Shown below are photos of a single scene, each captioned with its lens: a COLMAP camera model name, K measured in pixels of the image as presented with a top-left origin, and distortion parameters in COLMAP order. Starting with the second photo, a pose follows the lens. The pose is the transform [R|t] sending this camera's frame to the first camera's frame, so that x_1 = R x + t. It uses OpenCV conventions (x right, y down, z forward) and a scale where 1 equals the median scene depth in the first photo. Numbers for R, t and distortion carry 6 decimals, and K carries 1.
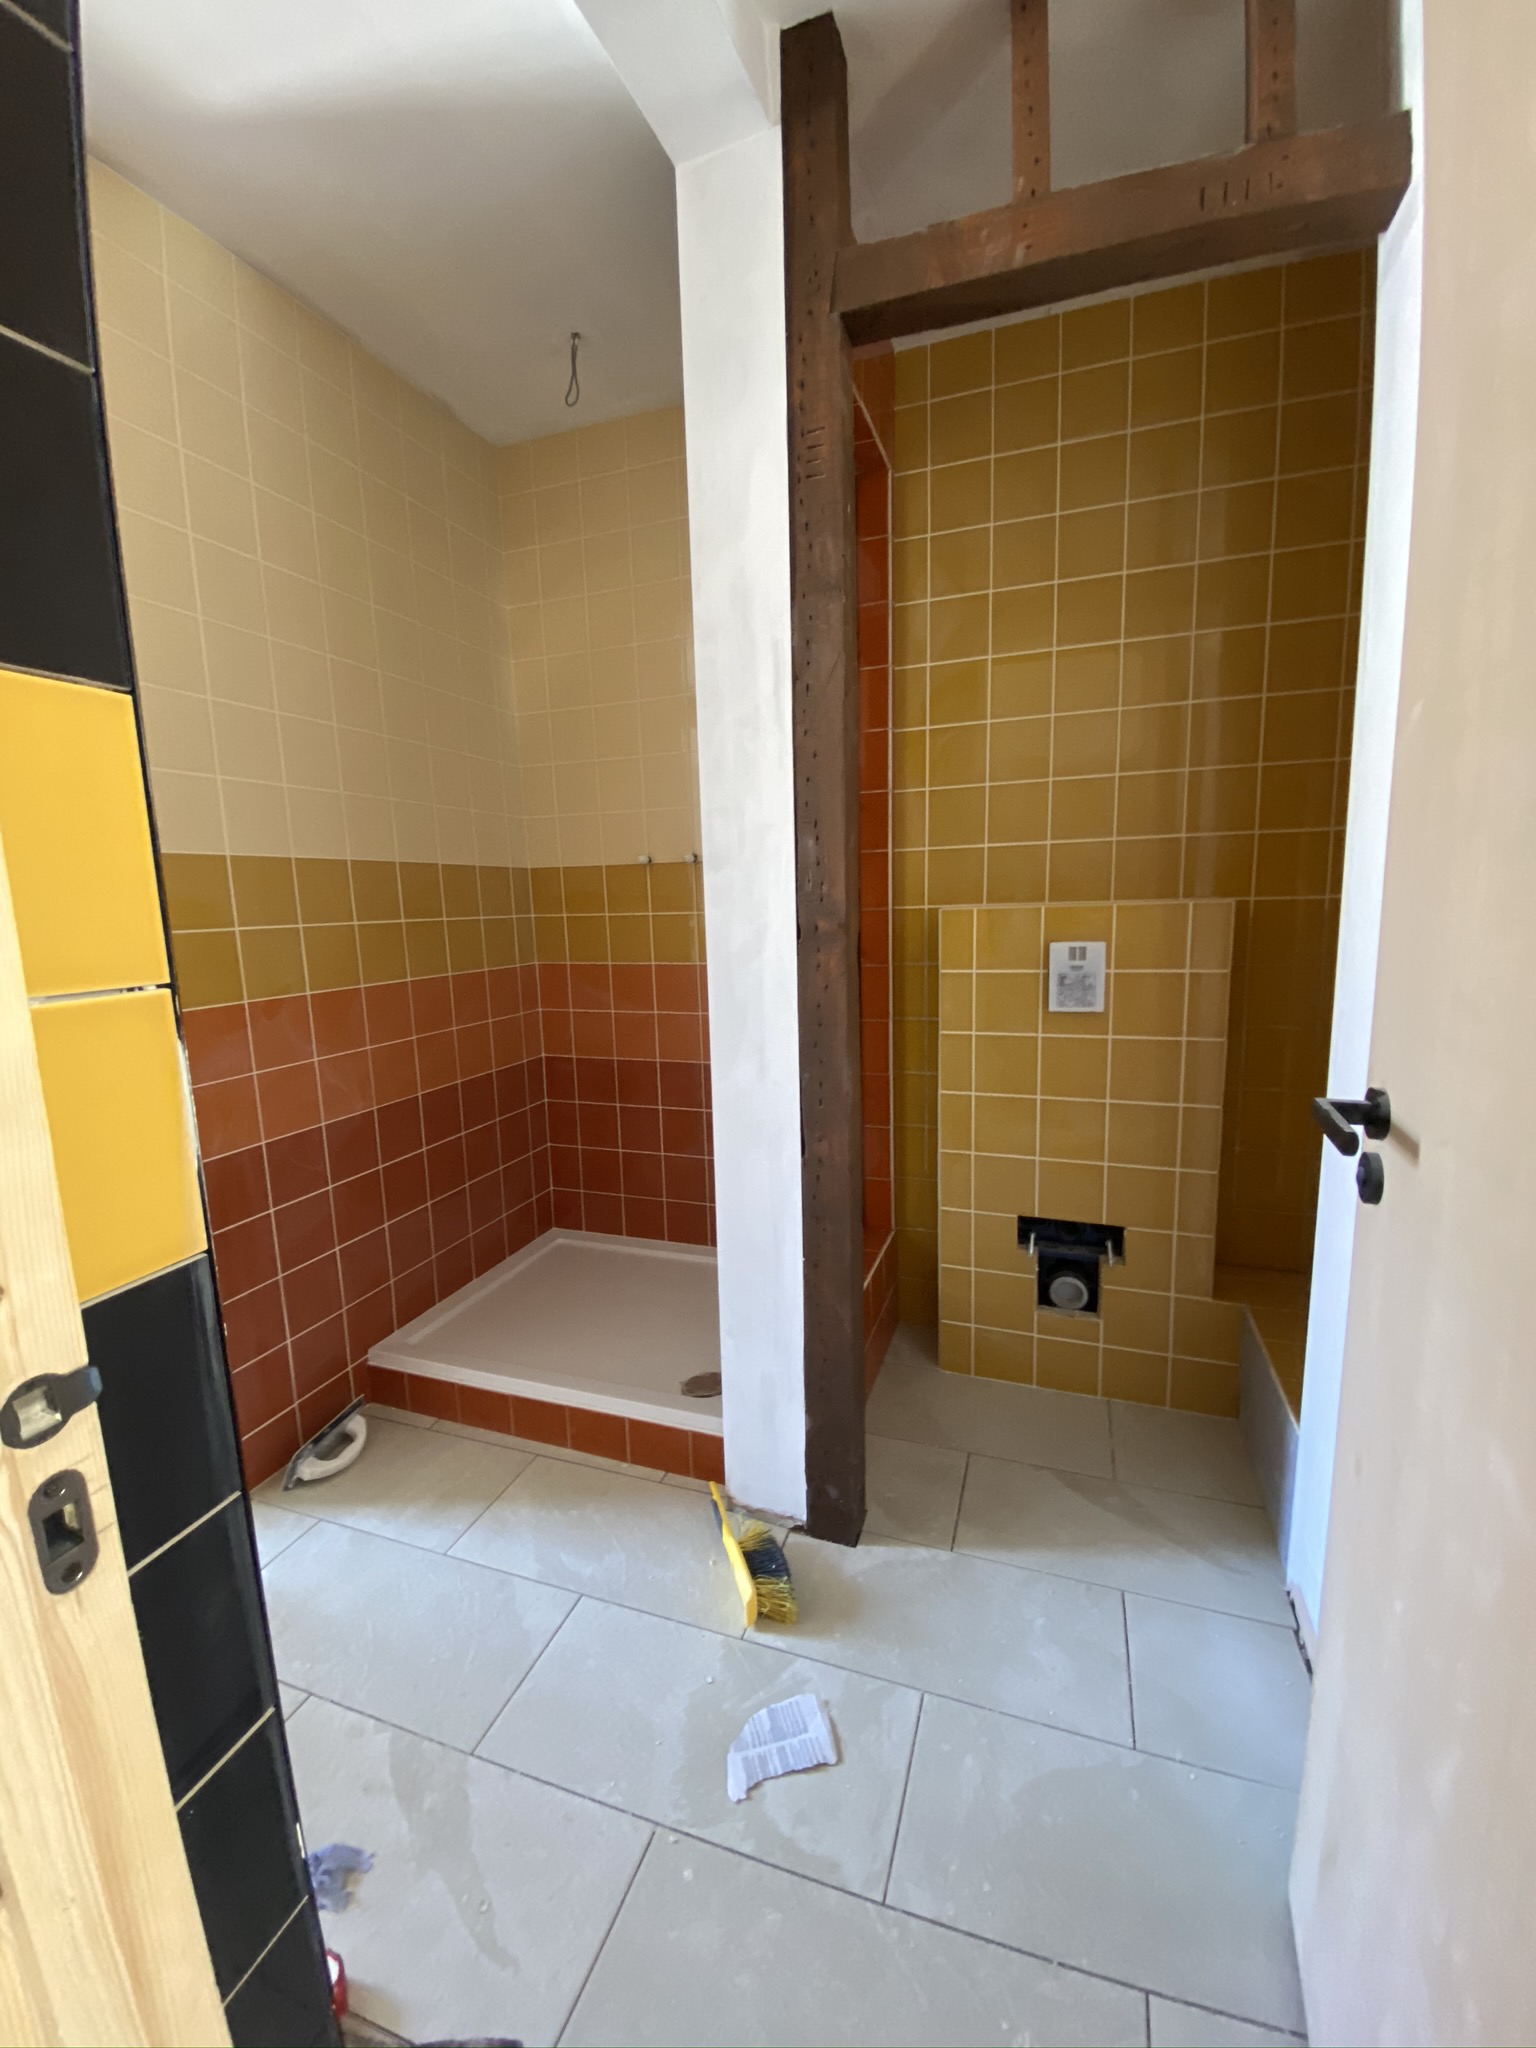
lens RADIAL K [[842.8, 0, 776.3], [0, 842.8, 1025.0], [0, 0, 1]] dist [0.000972, -0.000568]
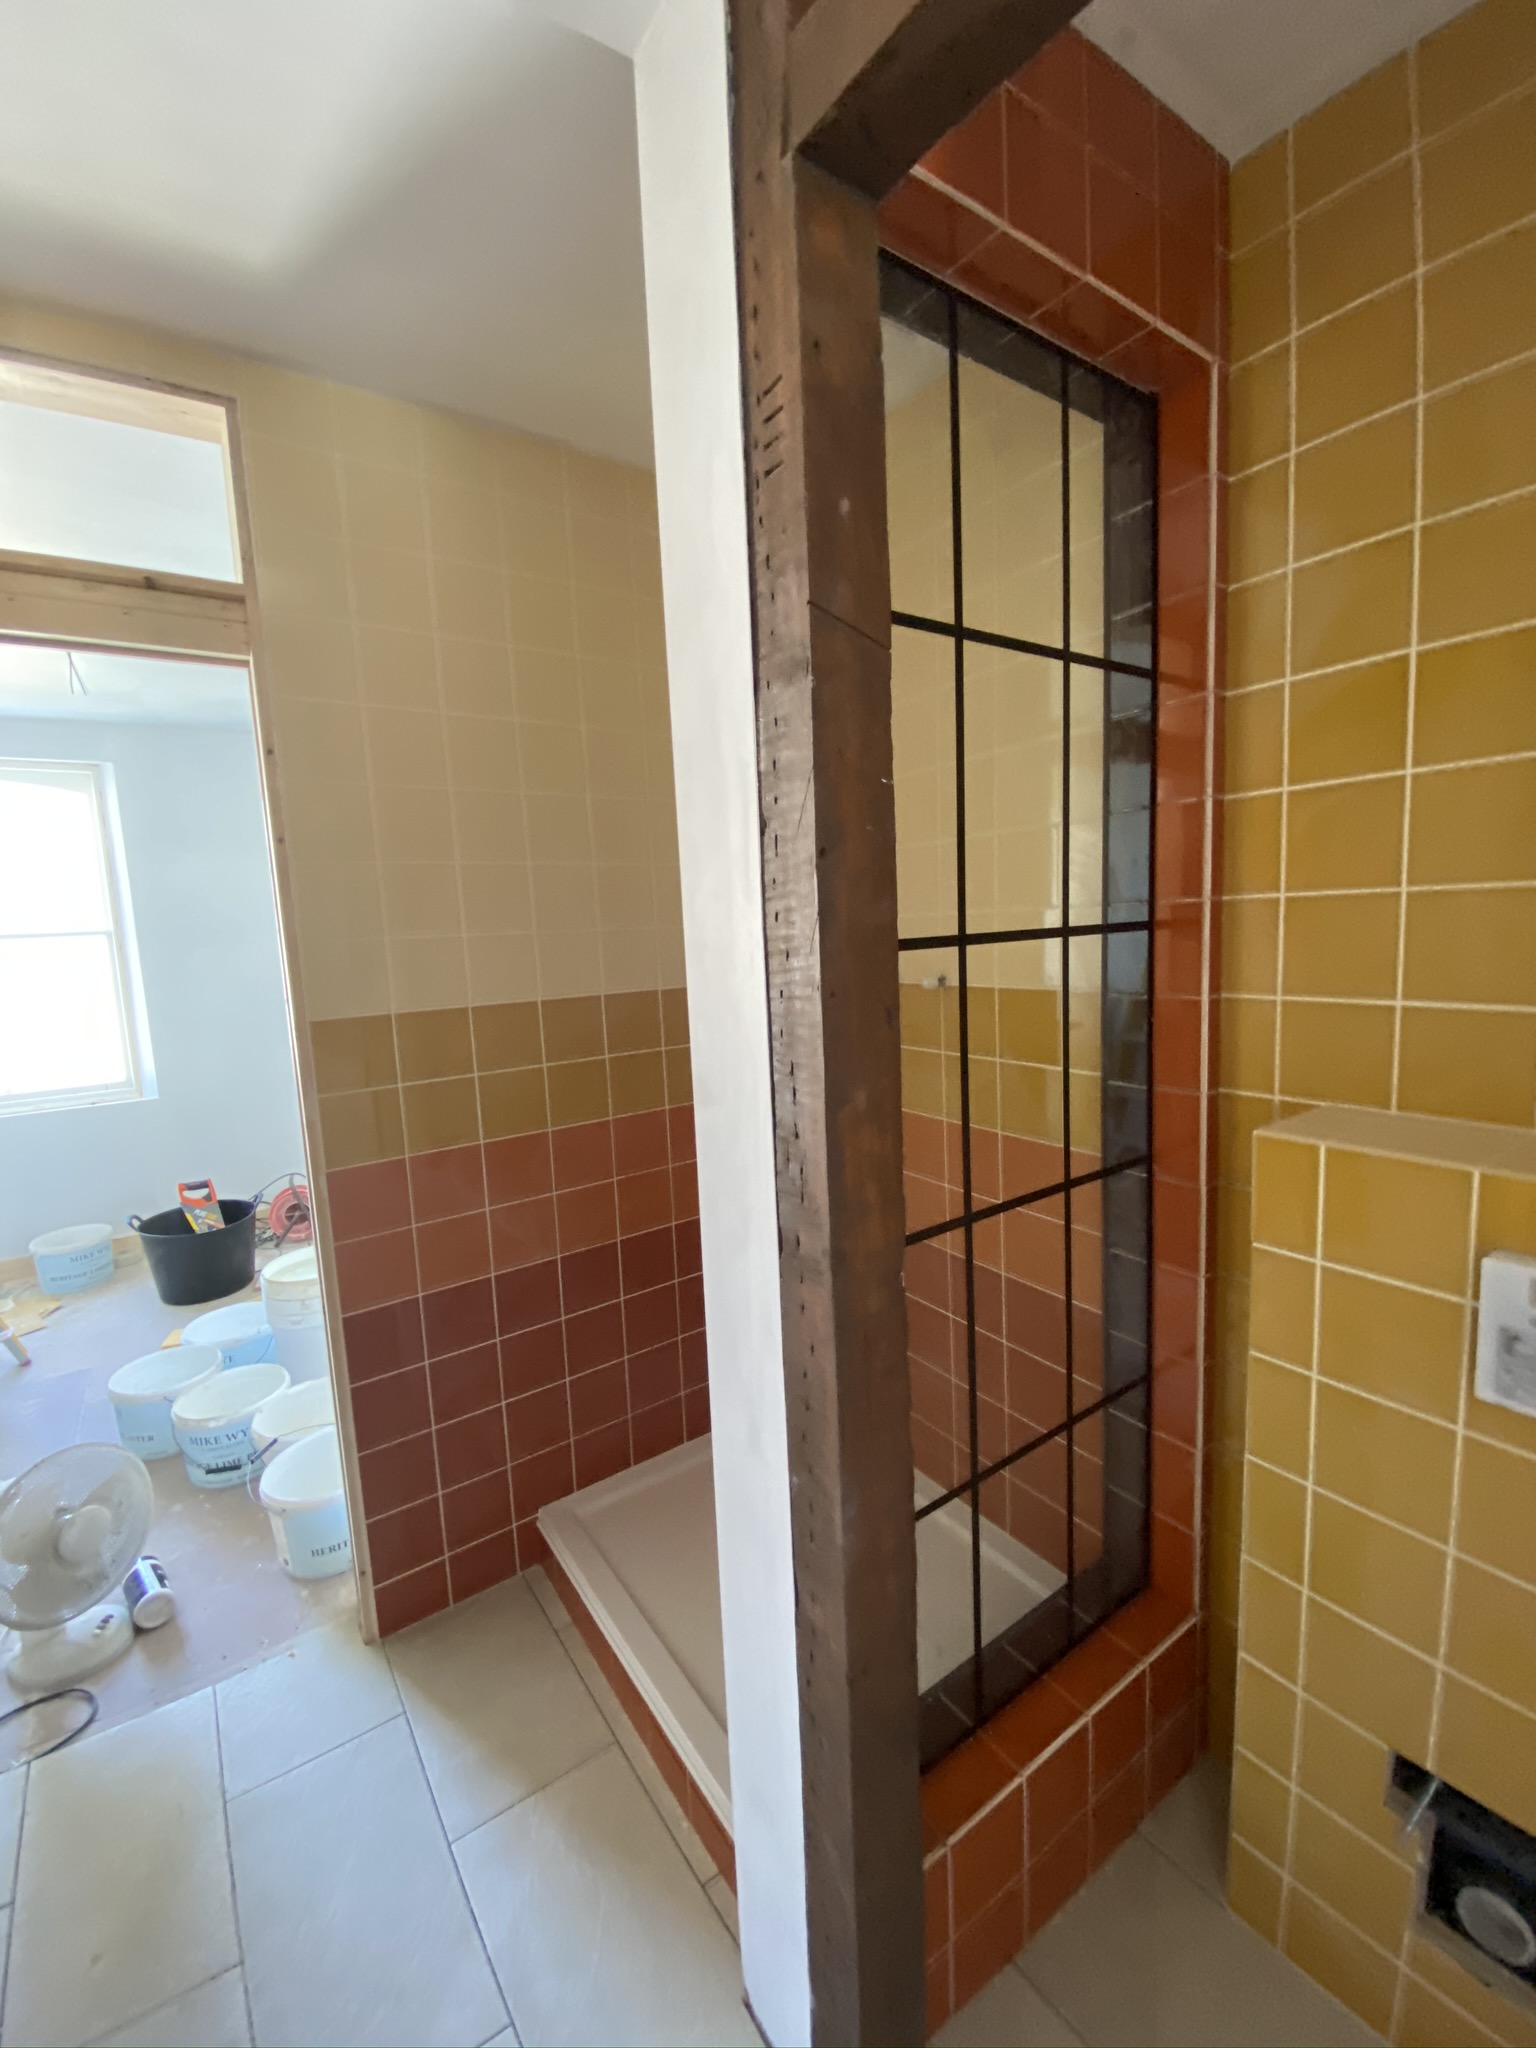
lens RADIAL K [[842.8, 0, 765.4], [0, 842.8, 1020.4], [0, 0, 1]] dist [0.000972, -0.000568]
pose [[0.814593, 0.056359, -0.577288, 0.251284], [-0.064876, 0.997876, 0.005875, -0.193519], [0.576393, 0.032666, 0.816519, 0.368263]]
